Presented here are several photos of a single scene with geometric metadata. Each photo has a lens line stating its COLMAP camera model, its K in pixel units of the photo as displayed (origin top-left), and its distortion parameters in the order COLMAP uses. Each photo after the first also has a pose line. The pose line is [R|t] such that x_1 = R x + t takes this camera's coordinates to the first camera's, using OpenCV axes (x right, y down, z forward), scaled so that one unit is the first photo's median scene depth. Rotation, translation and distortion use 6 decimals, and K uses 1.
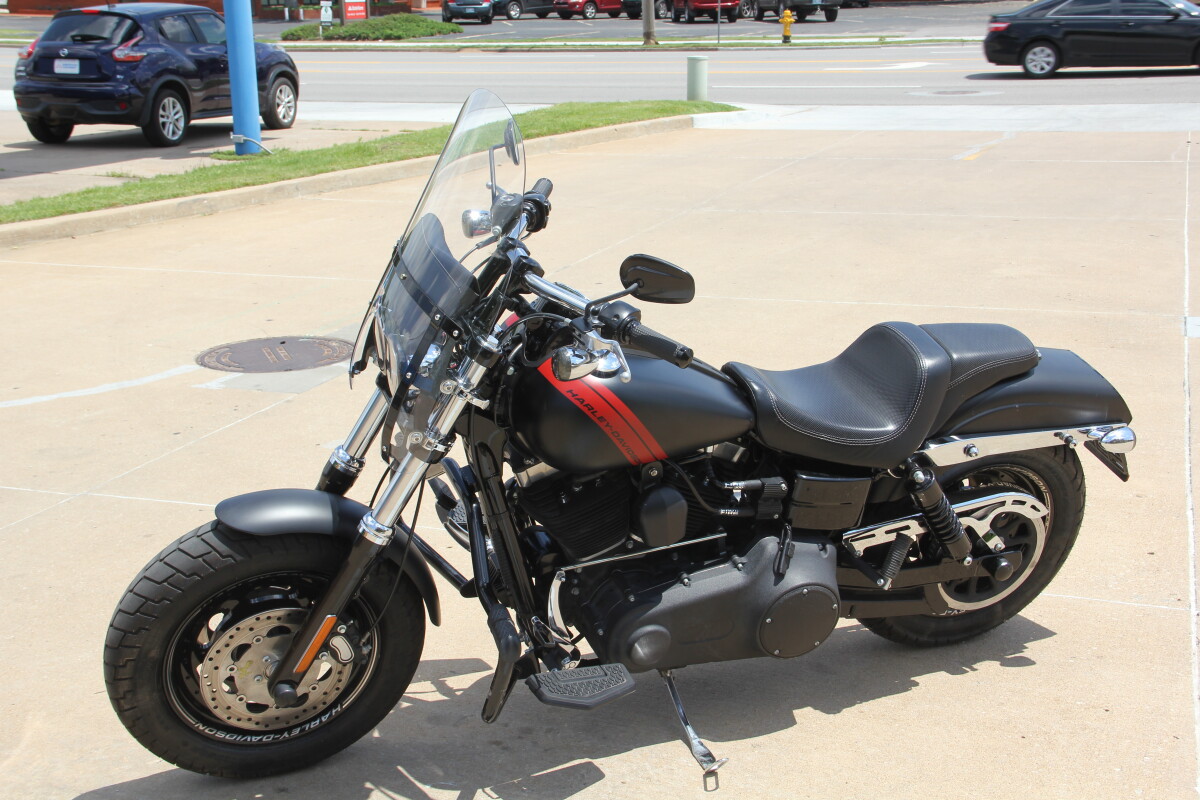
lens RADIAL K [[1489.7, 0, 600.0], [0, 1489.7, 400.0], [0, 0, 1]] dist [0.021415, 0.318908]
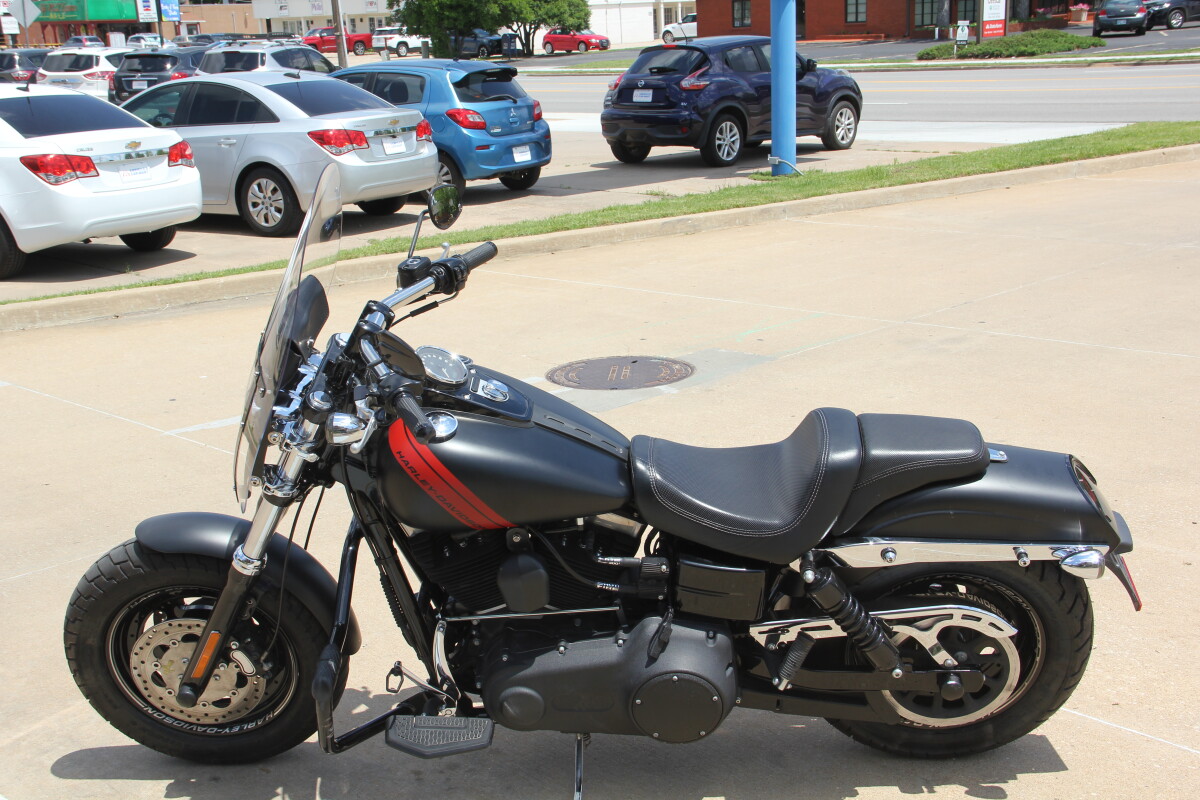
lens RADIAL K [[1433.2, 0, 600.0], [0, 1433.2, 400.0], [0, 0, 1]] dist [-0.031735, 0.404949]
pose [[0.908732, 0.082532, -0.409140, 0.185633], [-0.083298, 0.996396, 0.015982, -0.025326], [0.408984, 0.019557, 0.912332, 0.051274]]
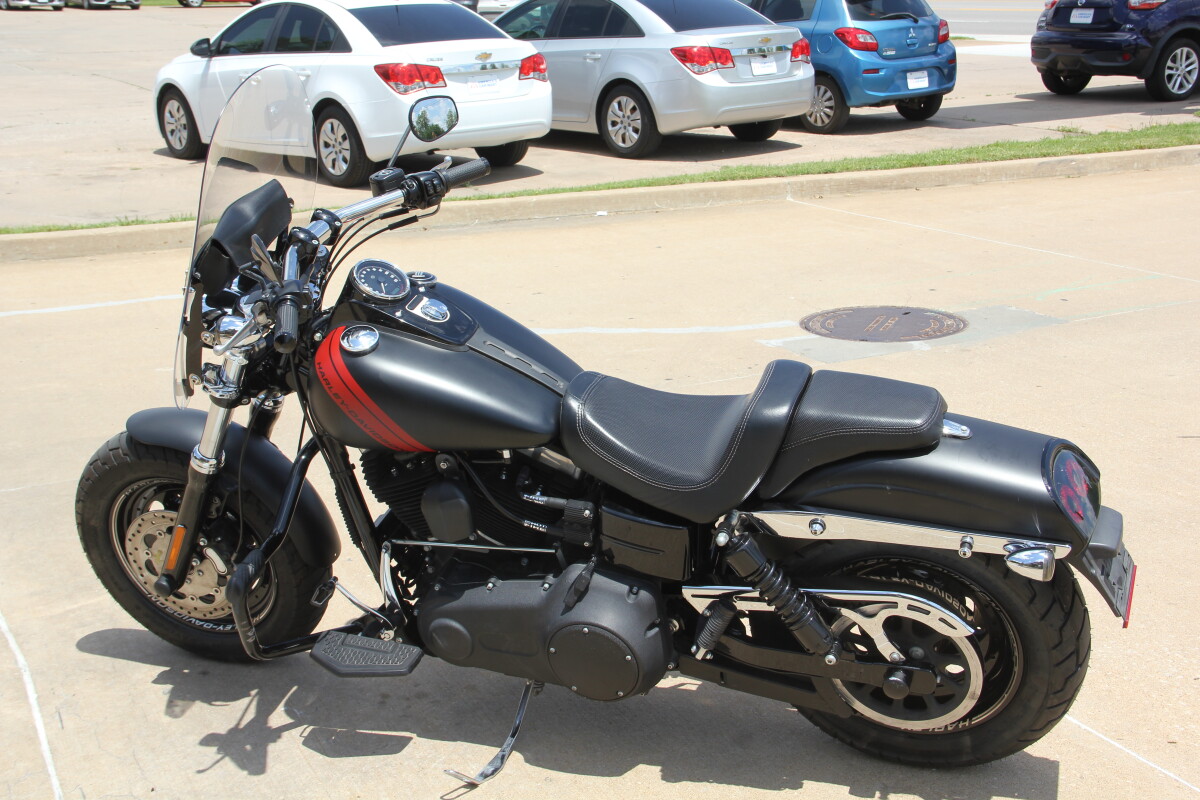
lens RADIAL K [[1547.8, 0, 618.7], [0, 1547.8, 400.0], [0, 0, 1]] dist [0.019451, 0.410642]
pose [[0.746911, 0.176621, -0.641037, 0.297368], [-0.159857, 0.983498, 0.084718, -0.037937], [0.645422, 0.039197, 0.762820, 0.114798]]
